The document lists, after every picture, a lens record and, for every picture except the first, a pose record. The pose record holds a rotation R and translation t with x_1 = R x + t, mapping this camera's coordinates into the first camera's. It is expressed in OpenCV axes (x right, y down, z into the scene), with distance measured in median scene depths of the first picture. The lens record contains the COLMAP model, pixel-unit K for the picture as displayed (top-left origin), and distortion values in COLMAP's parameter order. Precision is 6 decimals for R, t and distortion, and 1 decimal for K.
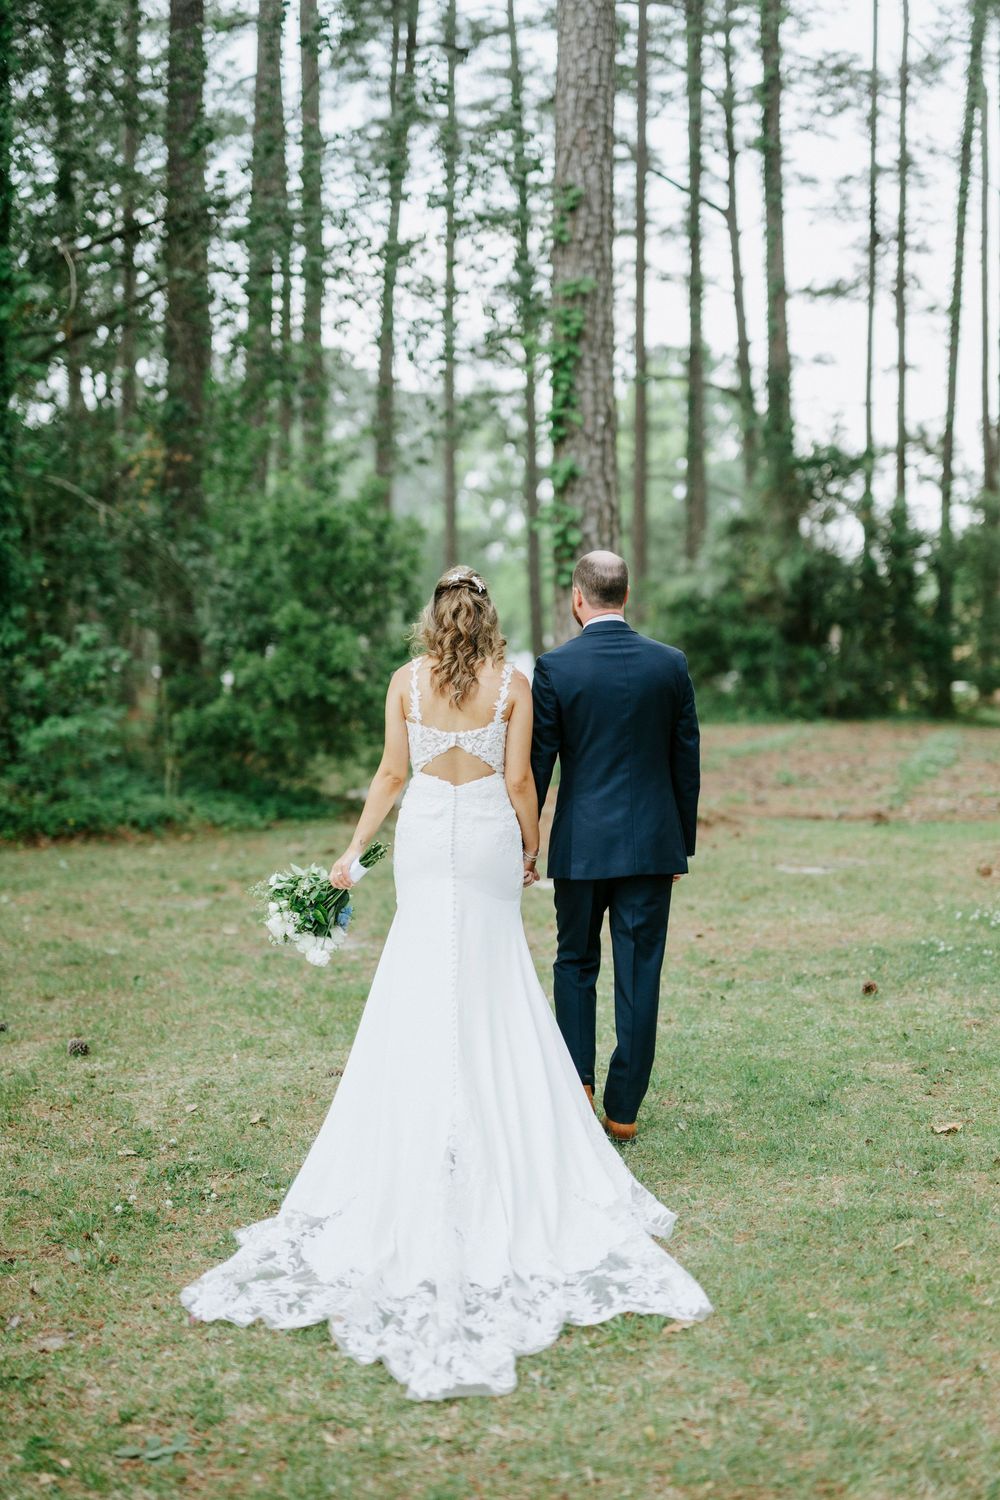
lens RADIAL K [[2281.2, 0, 592.9], [0, 2281.2, 752.1], [0, 0, 1]] dist [0.009931, -0.001633]
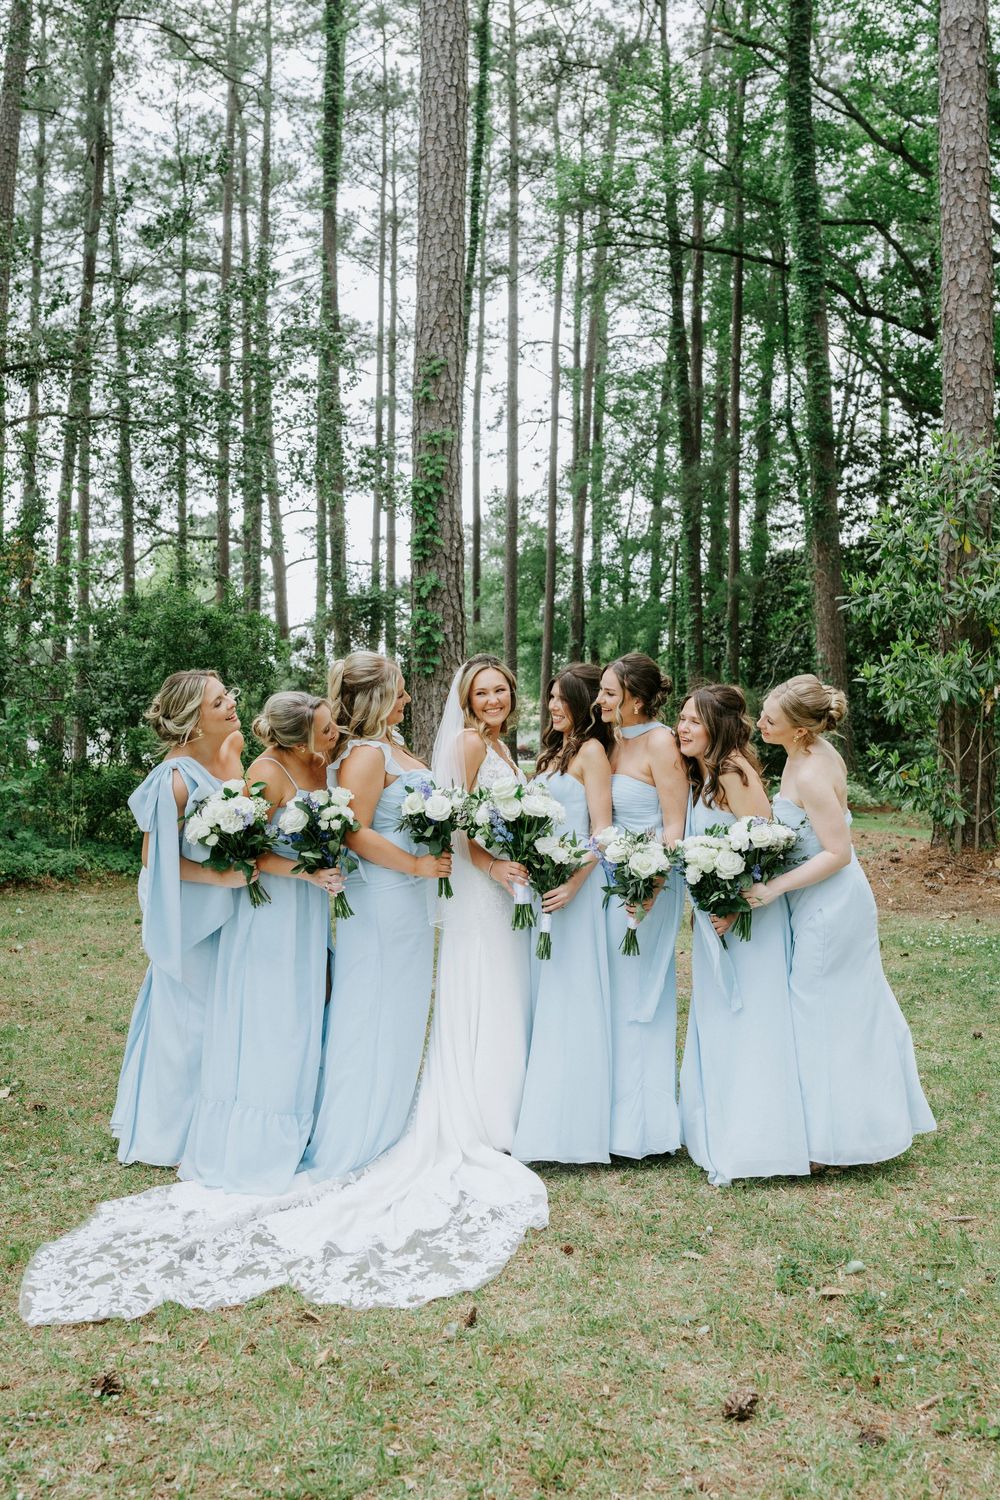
lens RADIAL K [[1559.6, 0, 477.8], [0, 1559.6, 748.9], [0, 0, 1]] dist [0.010936, 0.016384]
pose [[0.965714, 0.004921, 0.259563, -0.206561], [0.005170, 0.999257, -0.038181, -0.000349], [-0.259558, 0.038213, 0.964971, 0.173919]]
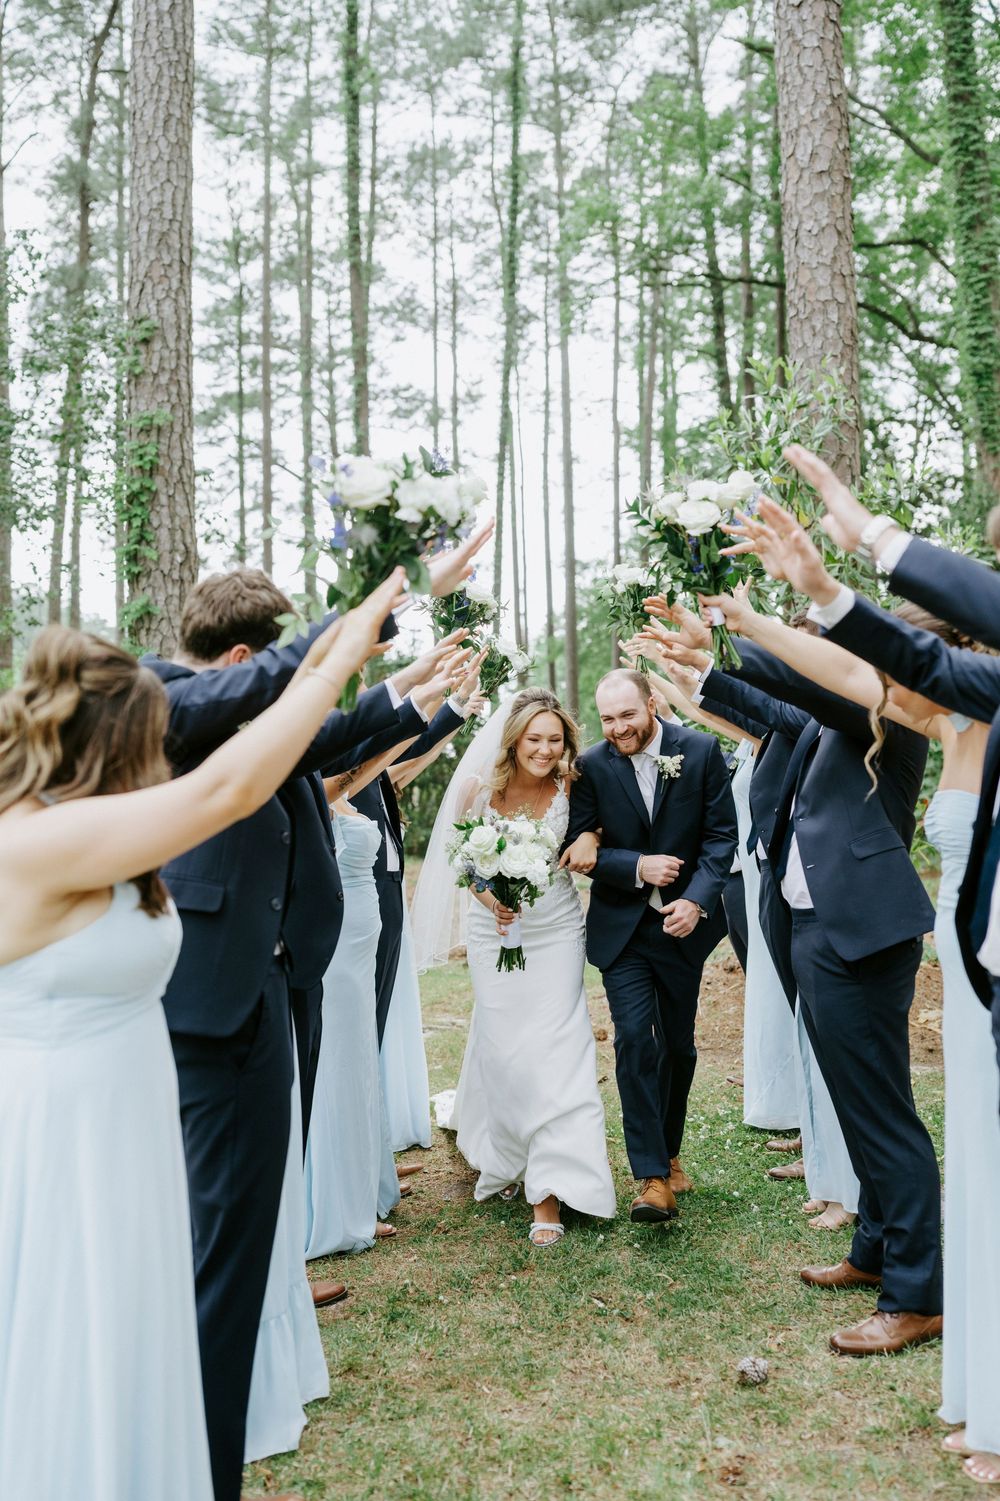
lens RADIAL K [[1469.8, 0, 500.0], [0, 1469.8, 750.5], [0, 0, 1]] dist [0.004601, 0.003182]
pose [[0.986227, -0.010469, 0.165066, 0.033988], [0.024684, 0.996134, -0.084306, -0.009090], [-0.163546, 0.087220, 0.982673, 0.376048]]
